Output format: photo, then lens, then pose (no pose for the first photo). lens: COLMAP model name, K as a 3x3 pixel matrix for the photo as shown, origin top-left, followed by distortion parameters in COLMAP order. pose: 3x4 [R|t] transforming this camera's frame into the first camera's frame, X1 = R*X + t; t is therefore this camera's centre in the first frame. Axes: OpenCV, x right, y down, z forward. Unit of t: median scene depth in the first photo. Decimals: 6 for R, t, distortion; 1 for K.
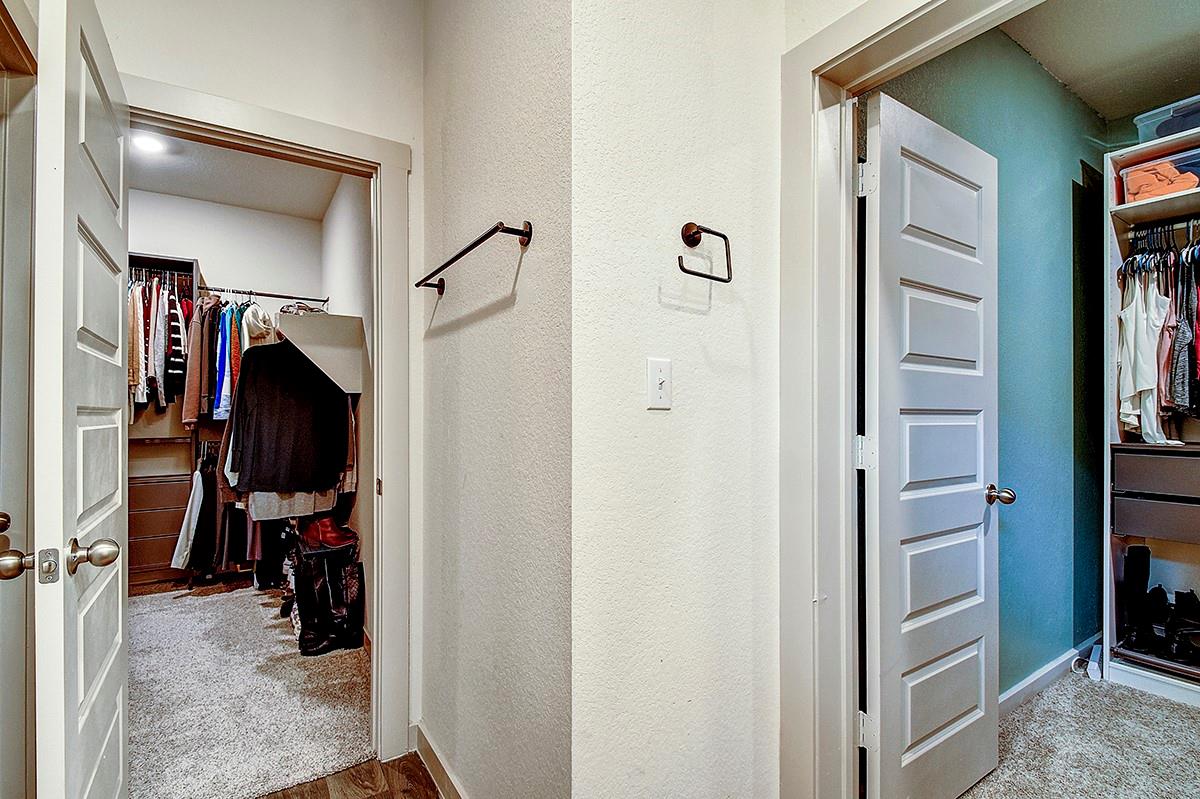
lens RADIAL K [[549.4, 0, 607.9], [0, 549.4, 391.6], [0, 0, 1]] dist [0.010307, -0.006172]
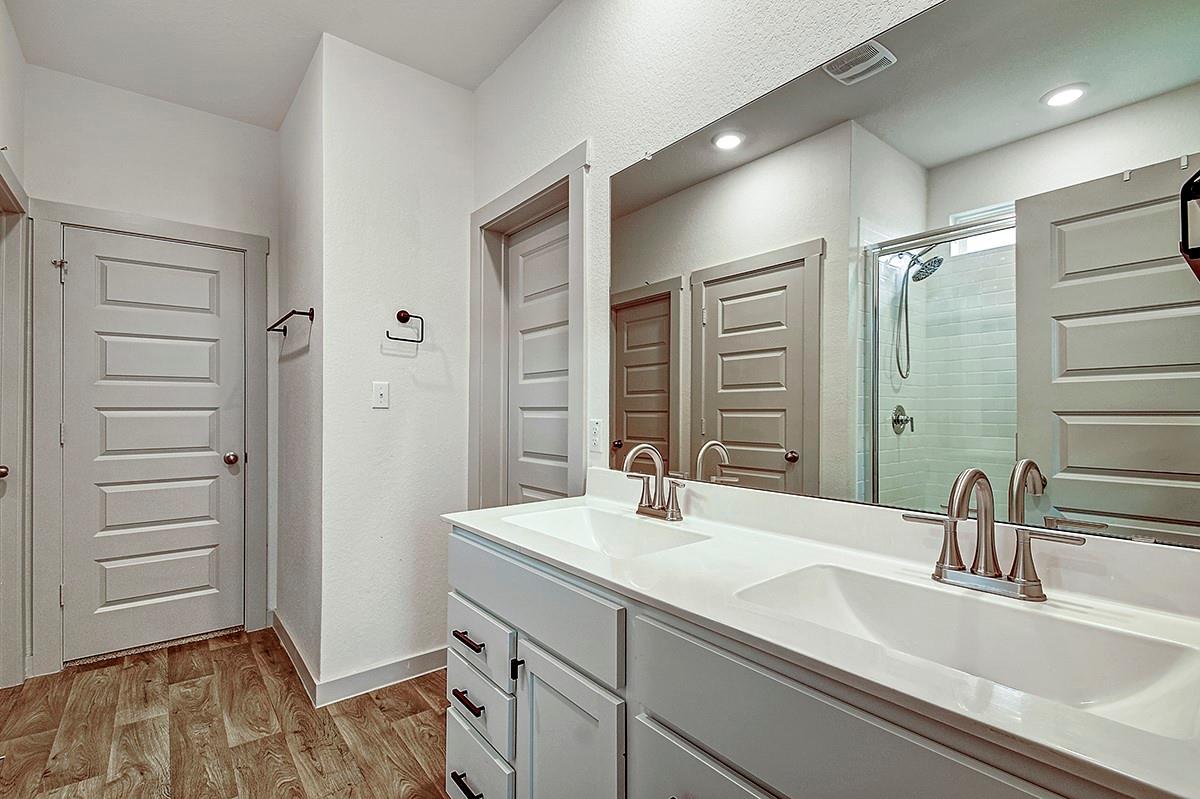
lens RADIAL K [[549.4, 0, 591.5], [0, 549.4, 401.2], [0, 0, 1]] dist [0.010307, -0.006172]
pose [[0.995297, 0.004119, 0.096782, 0.499244], [-0.005298, 0.999915, 0.011924, -0.012812], [-0.096724, -0.012381, 0.995234, -0.791041]]
